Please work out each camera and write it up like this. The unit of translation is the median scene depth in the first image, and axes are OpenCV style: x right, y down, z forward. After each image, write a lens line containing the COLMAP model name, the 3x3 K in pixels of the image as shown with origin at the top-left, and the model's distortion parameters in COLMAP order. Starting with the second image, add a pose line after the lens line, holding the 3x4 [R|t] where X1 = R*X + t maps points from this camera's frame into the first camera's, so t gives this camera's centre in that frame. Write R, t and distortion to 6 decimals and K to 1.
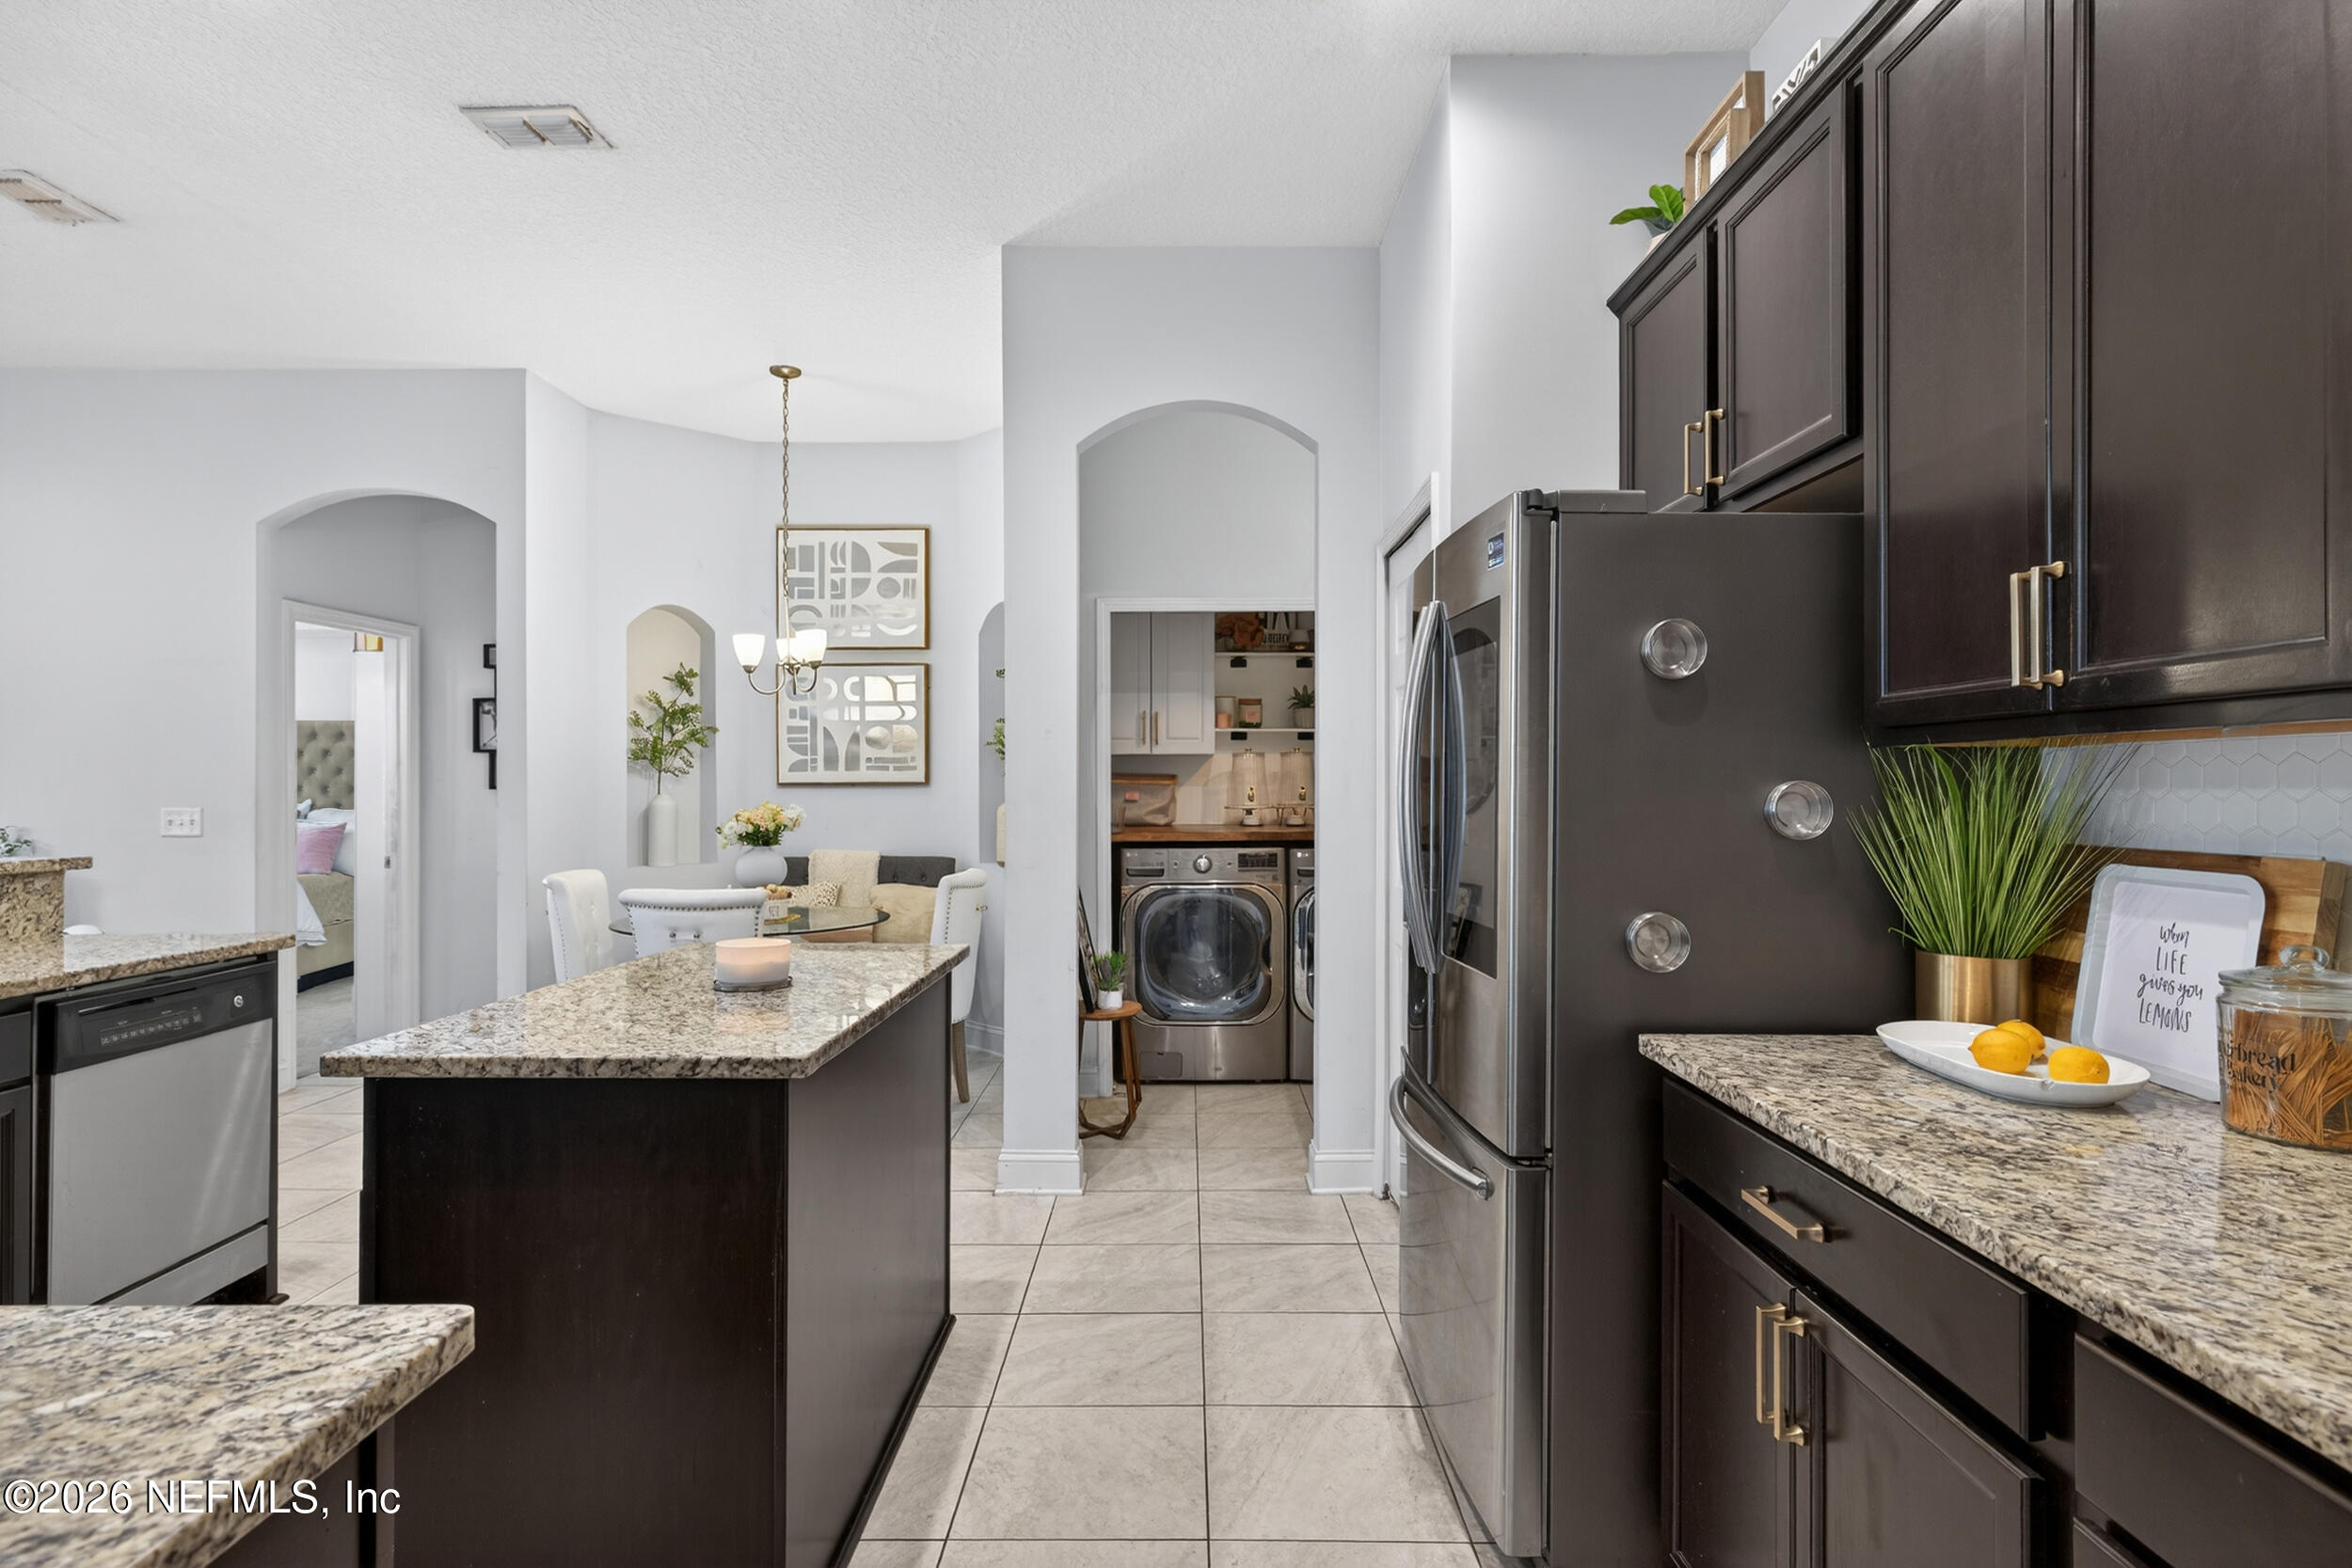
lens RADIAL K [[996.7, 0, 1176.4], [0, 996.7, 792.1], [0, 0, 1]] dist [-0.000452, -0.000061]
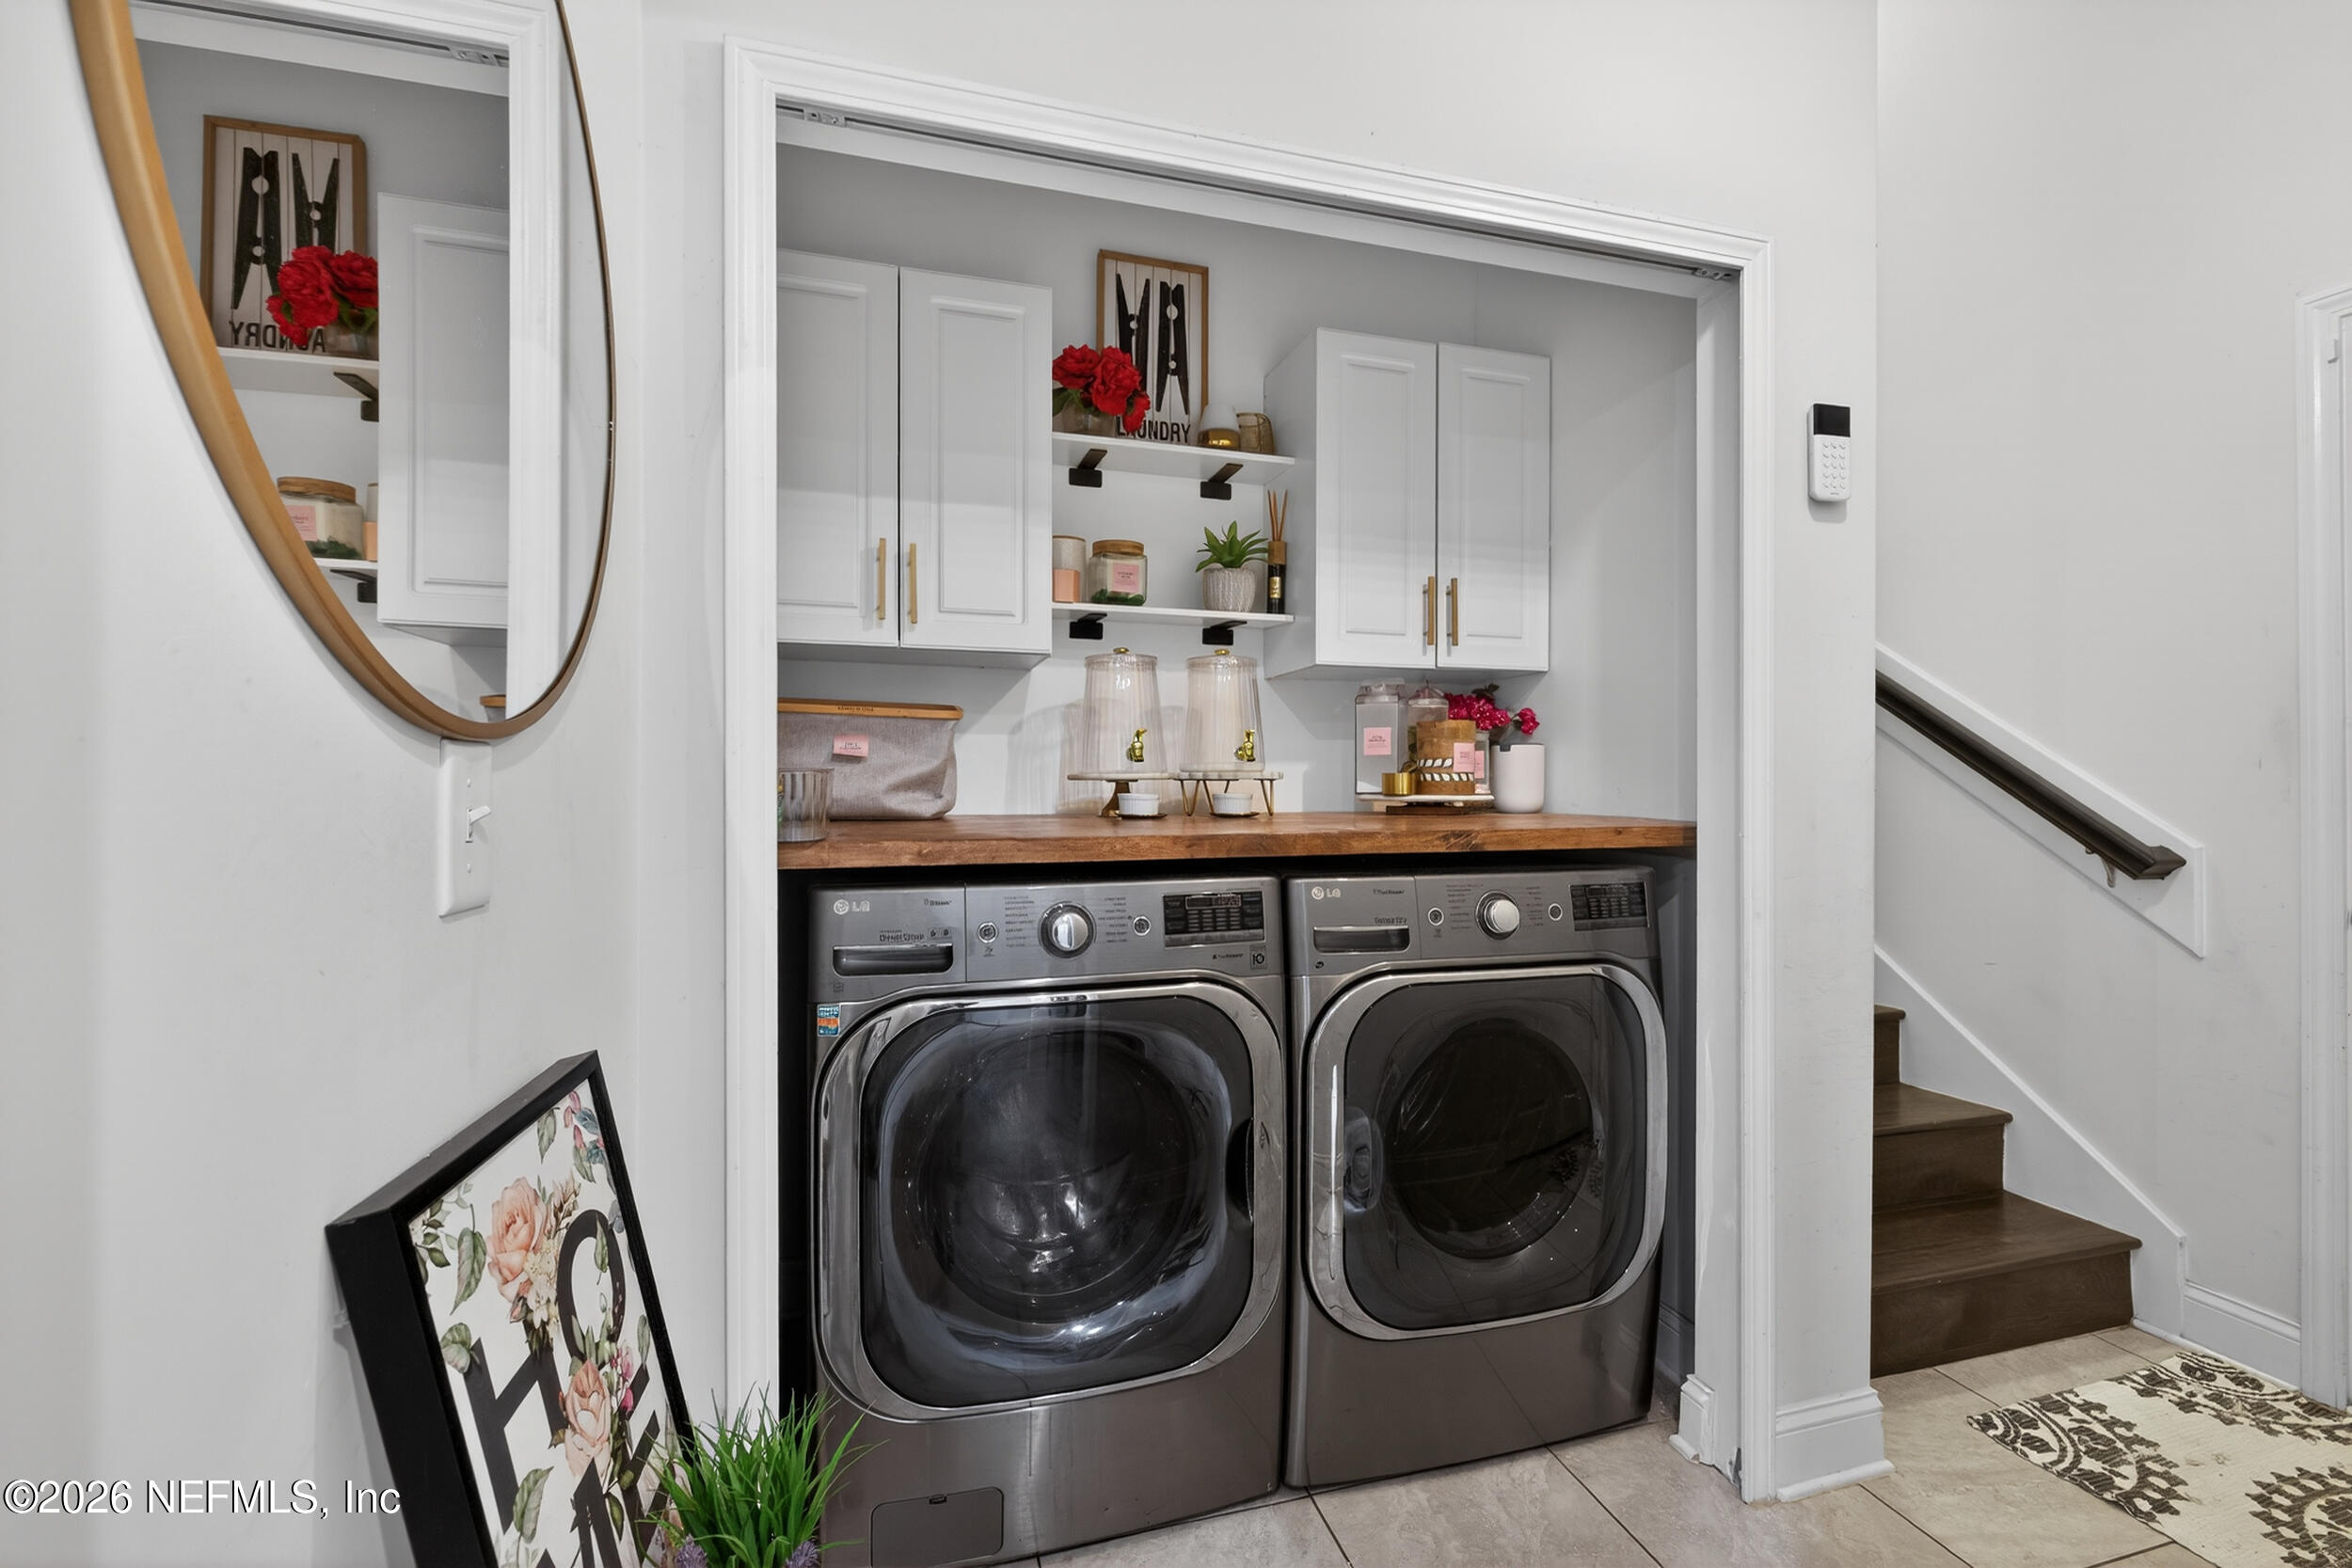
lens RADIAL K [[996.7, 0, 1187.4], [0, 996.7, 781.5], [0, 0, 1]] dist [-0.000452, -0.000061]
pose [[0.959394, 0.003880, 0.282043, -0.027284], [-0.003562, 0.999992, -0.001639, 0.019004], [-0.282047, 0.000568, 0.959400, 0.586441]]
